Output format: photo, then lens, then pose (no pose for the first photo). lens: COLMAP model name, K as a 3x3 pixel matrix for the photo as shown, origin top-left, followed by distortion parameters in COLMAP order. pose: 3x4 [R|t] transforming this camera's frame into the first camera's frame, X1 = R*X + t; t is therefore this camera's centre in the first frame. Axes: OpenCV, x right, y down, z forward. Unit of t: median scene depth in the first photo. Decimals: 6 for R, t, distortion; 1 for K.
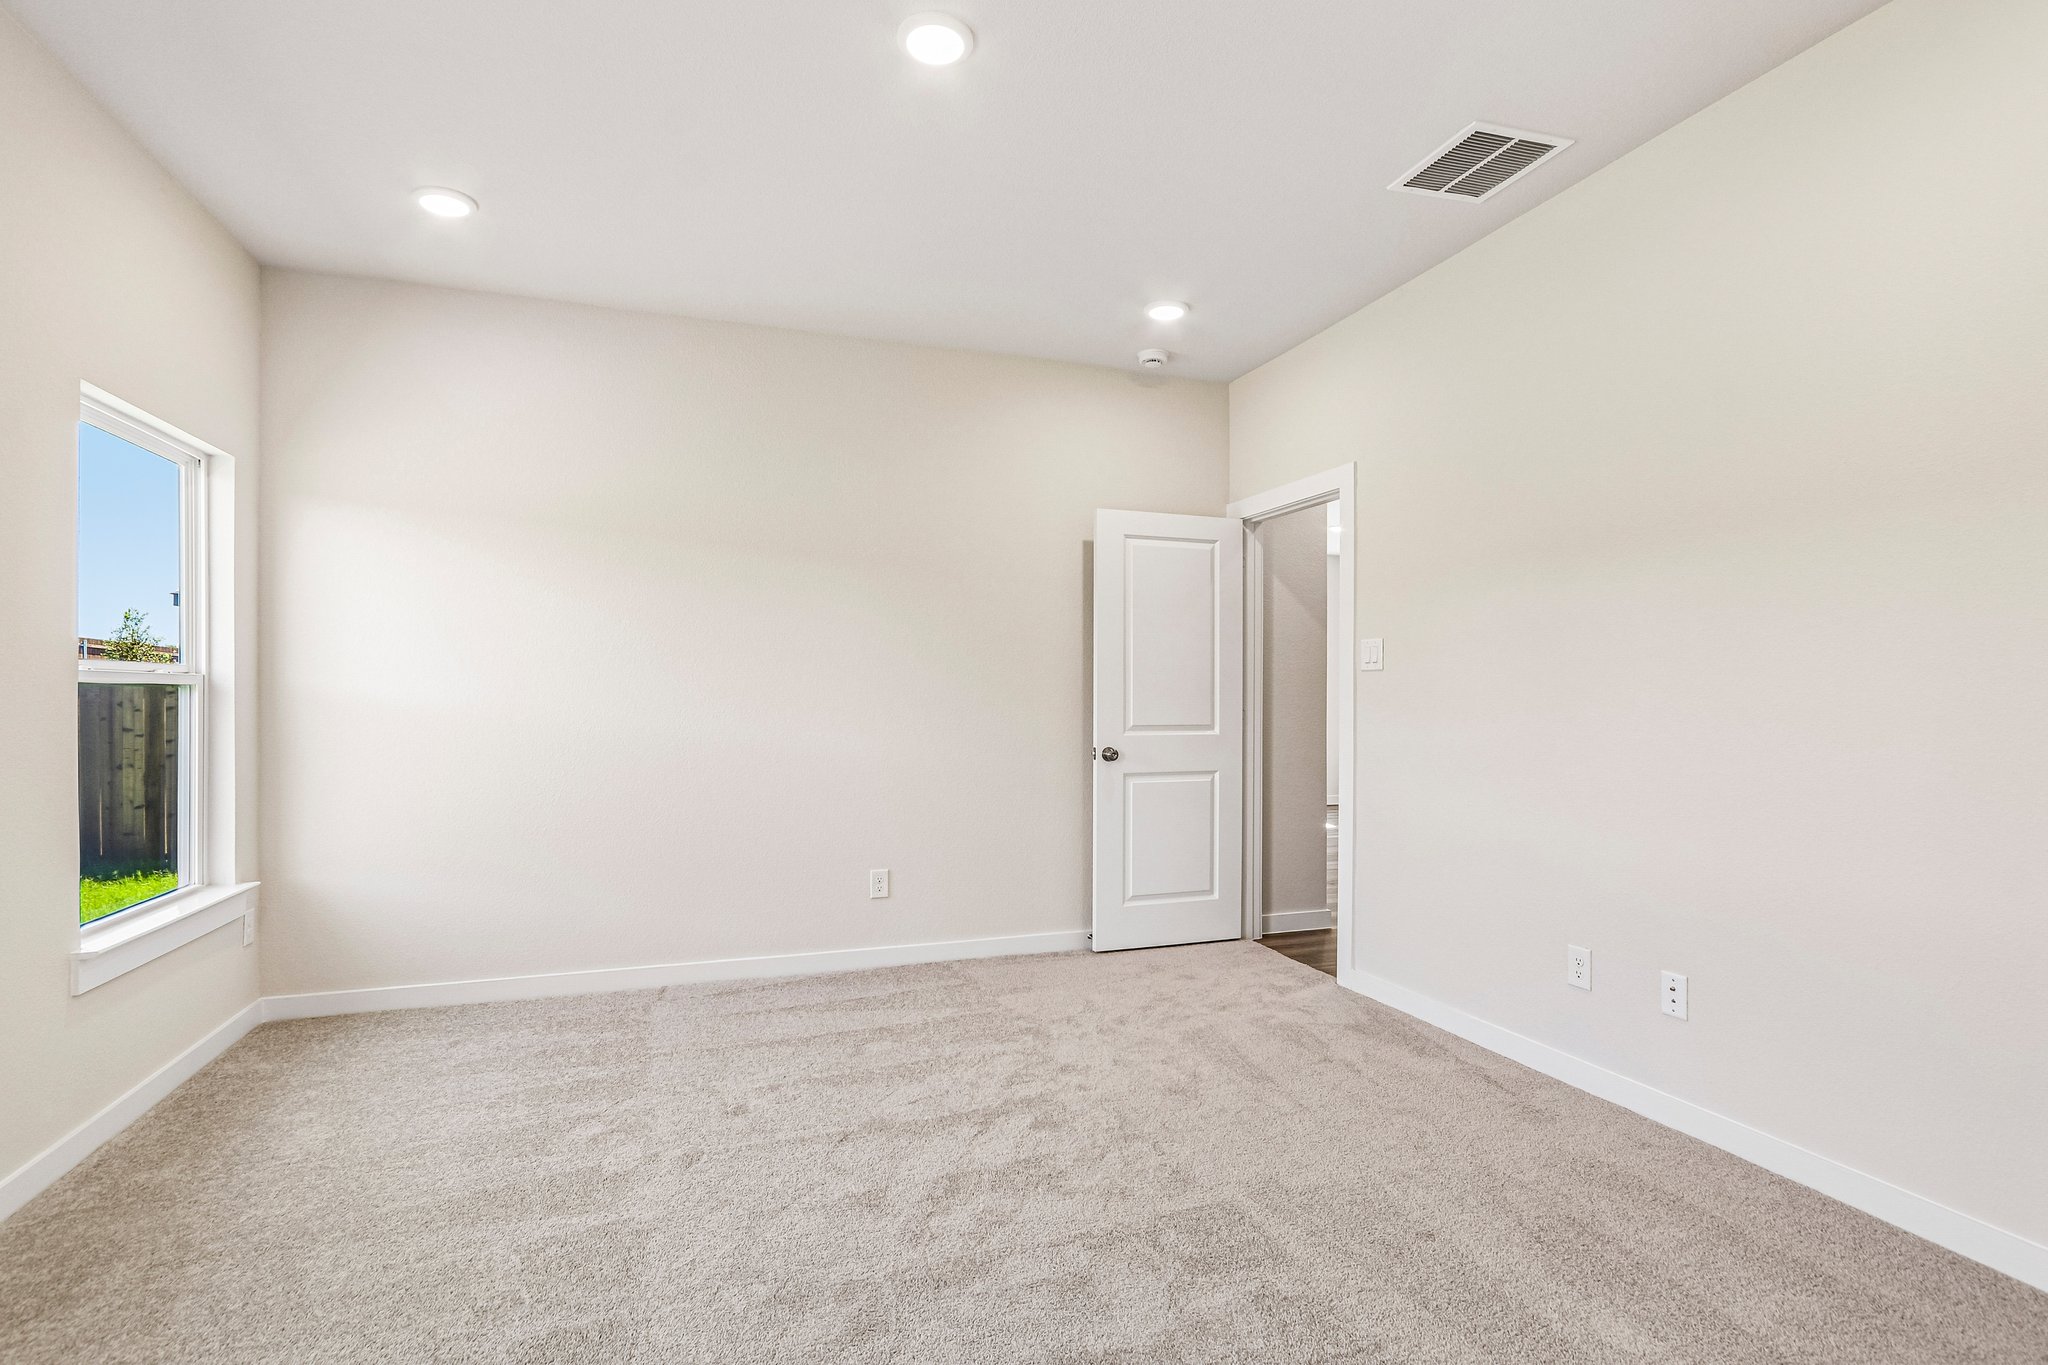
lens RADIAL K [[974.8, 0, 1025.0], [0, 974.8, 686.8], [0, 0, 1]] dist [-0.006985, 0.000286]
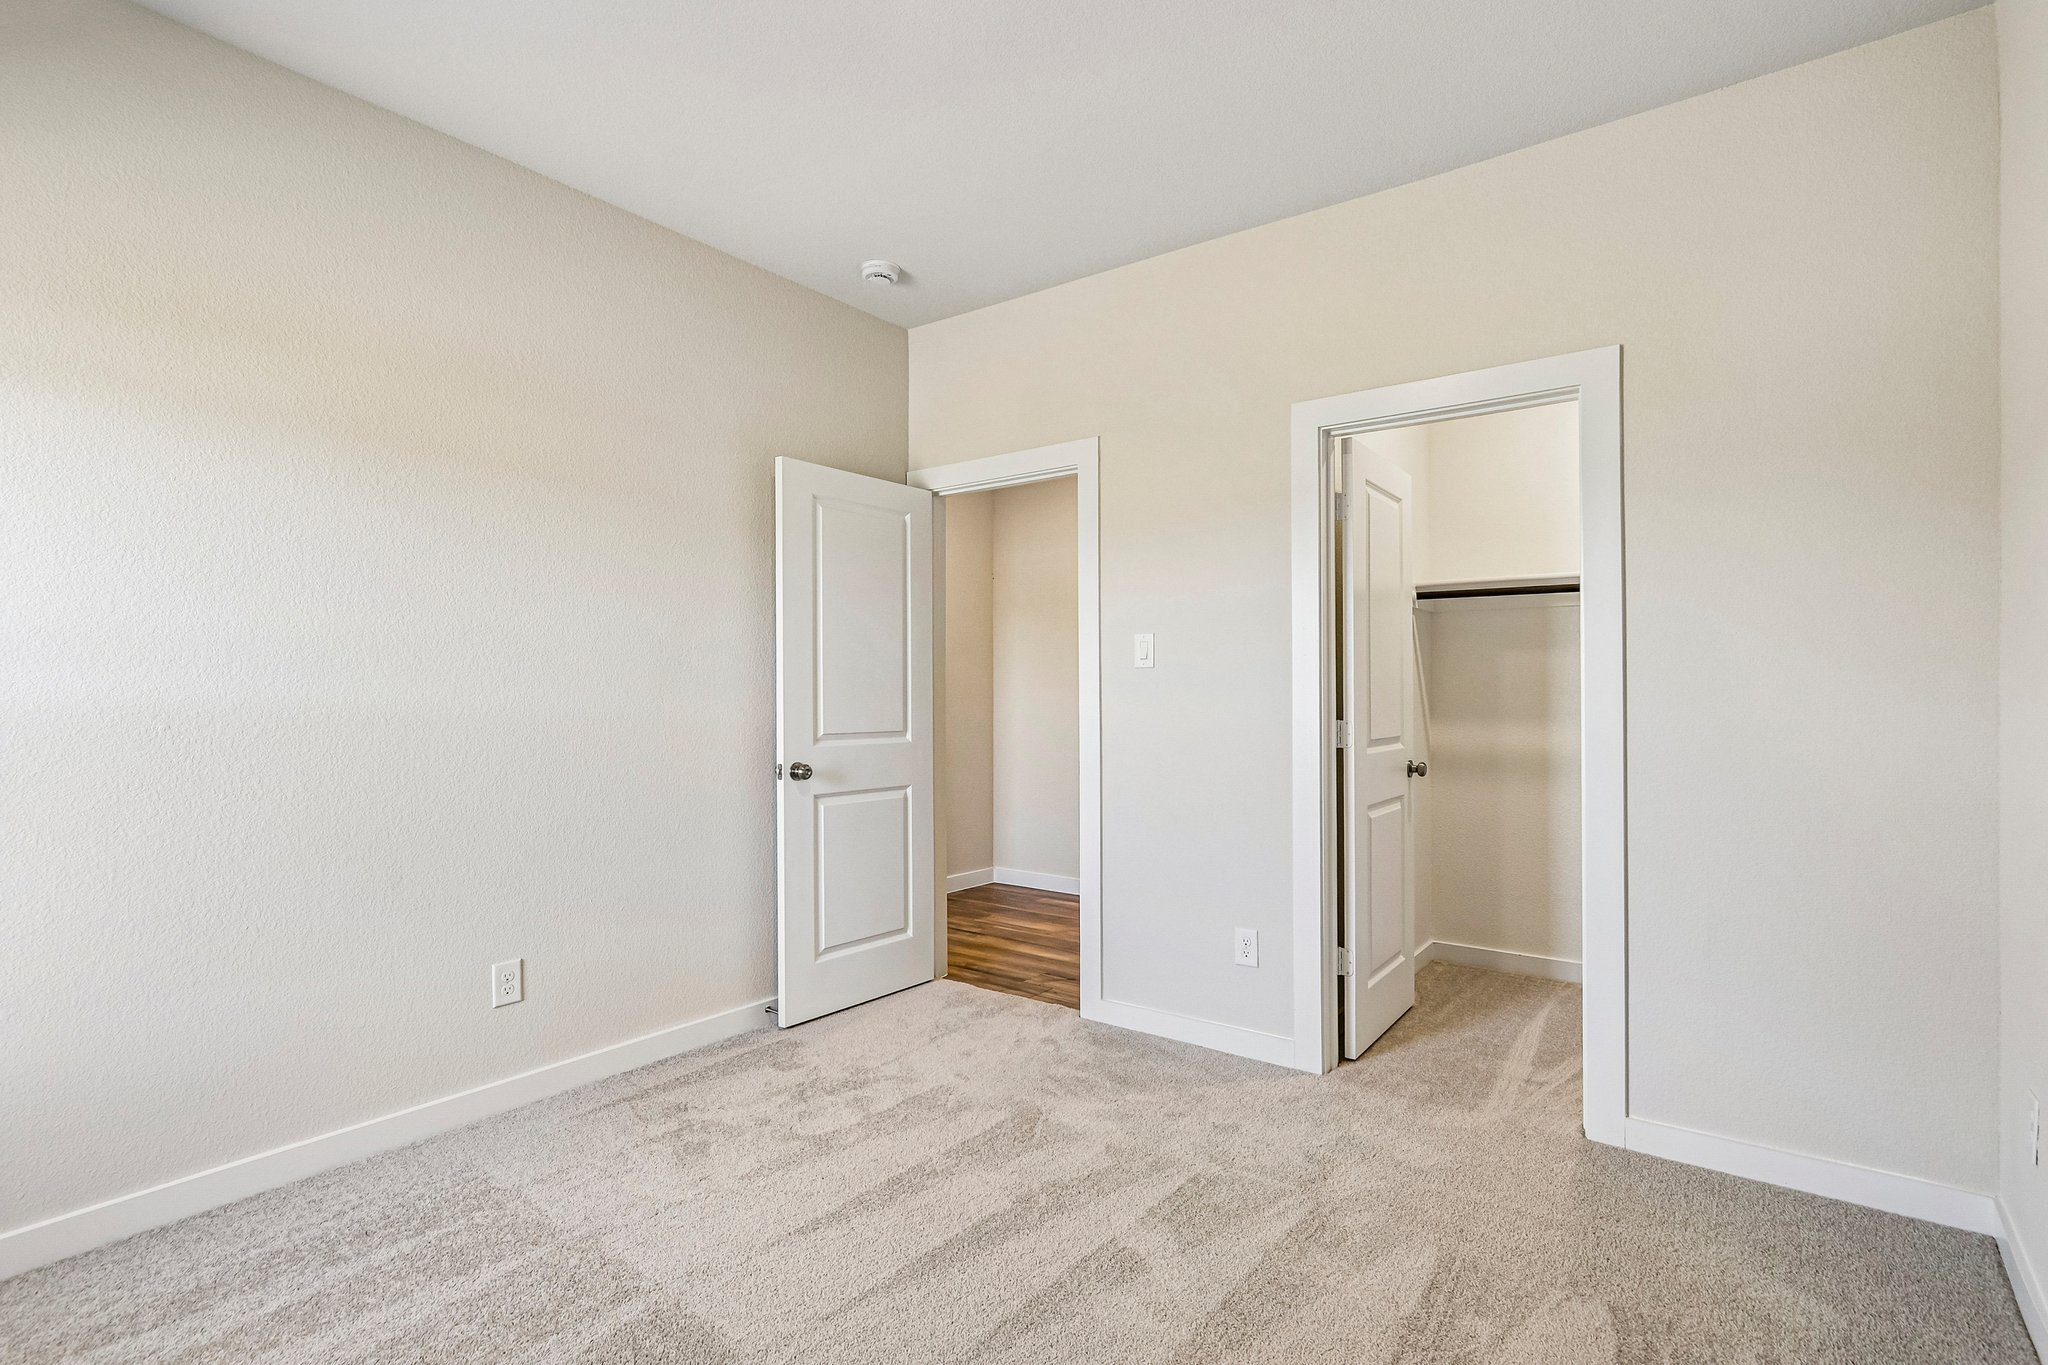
lens RADIAL K [[974.8, 0, 1023.2], [0, 974.8, 688.7], [0, 0, 1]] dist [-0.006985, 0.000286]
pose [[0.833352, 0.000106, 0.552742, -0.193753], [-0.001109, 0.999998, 0.001481, 0.001601], [-0.552741, -0.001848, 0.833351, 0.250248]]
